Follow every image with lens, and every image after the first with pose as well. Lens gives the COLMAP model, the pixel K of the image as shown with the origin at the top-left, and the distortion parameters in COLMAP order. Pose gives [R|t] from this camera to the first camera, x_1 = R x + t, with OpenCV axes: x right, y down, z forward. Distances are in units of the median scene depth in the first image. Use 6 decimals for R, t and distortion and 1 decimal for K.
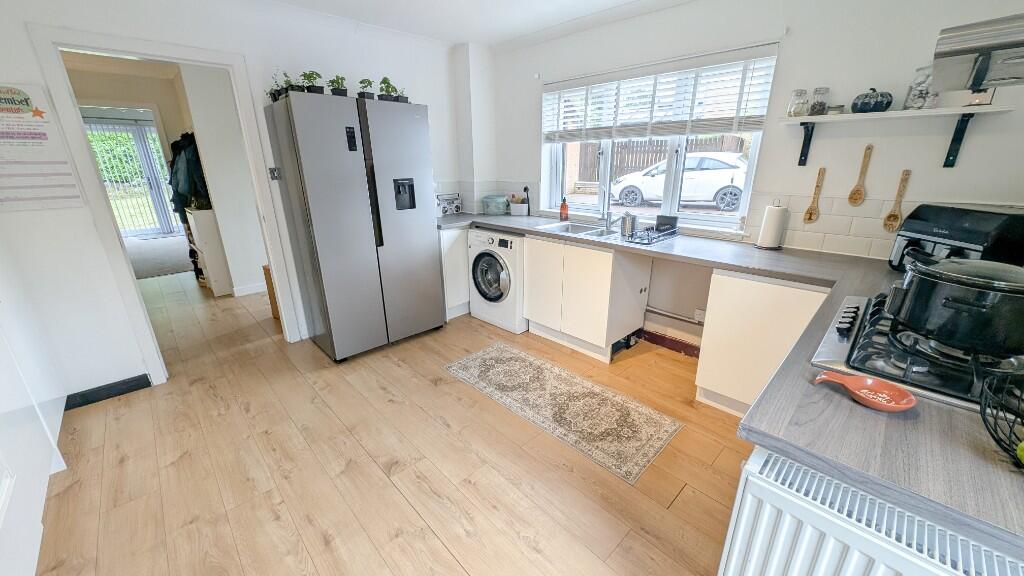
lens RADIAL K [[380.8, 0, 513.1], [0, 380.8, 286.4], [0, 0, 1]] dist [0.000322, -0.000225]
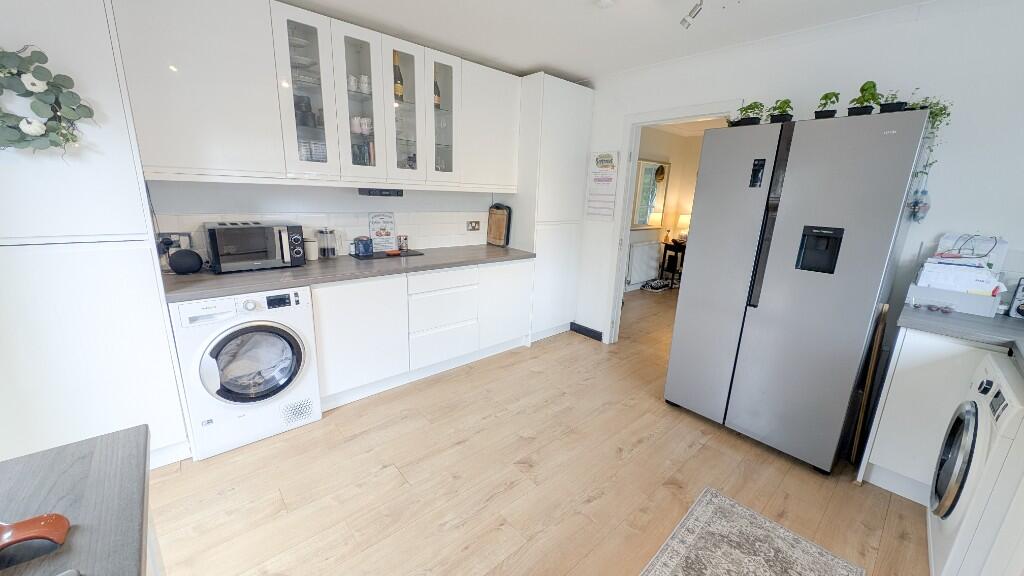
lens RADIAL K [[375.7, 0, 512.0], [0, 375.7, 288.0], [0, 0, 1]] dist [-0.000982, -0.000168]
pose [[-0.052155, 0.249254, -0.967033, 0.457129], [-0.345503, 0.904045, 0.251653, -0.184701], [0.936967, 0.347238, 0.038967, 0.560205]]
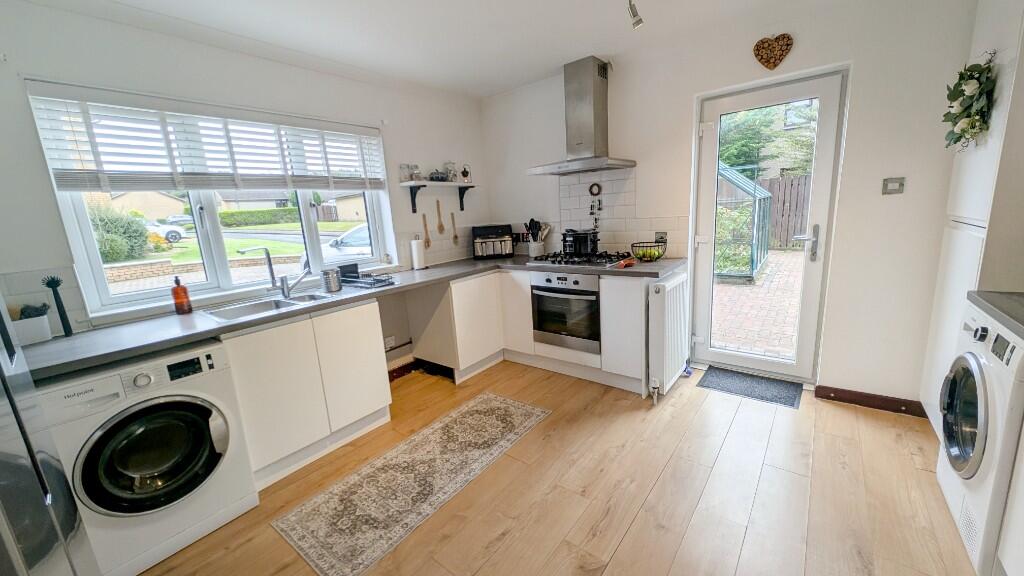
lens RADIAL K [[380.8, 0, 513.1], [0, 380.8, 286.4], [0, 0, 1]] dist [0.000322, -0.000225]
pose [[-0.128781, -0.175809, 0.975965, -0.712366], [0.374495, 0.902663, 0.212020, -0.197126], [-0.918242, 0.392798, -0.050406, 0.721110]]
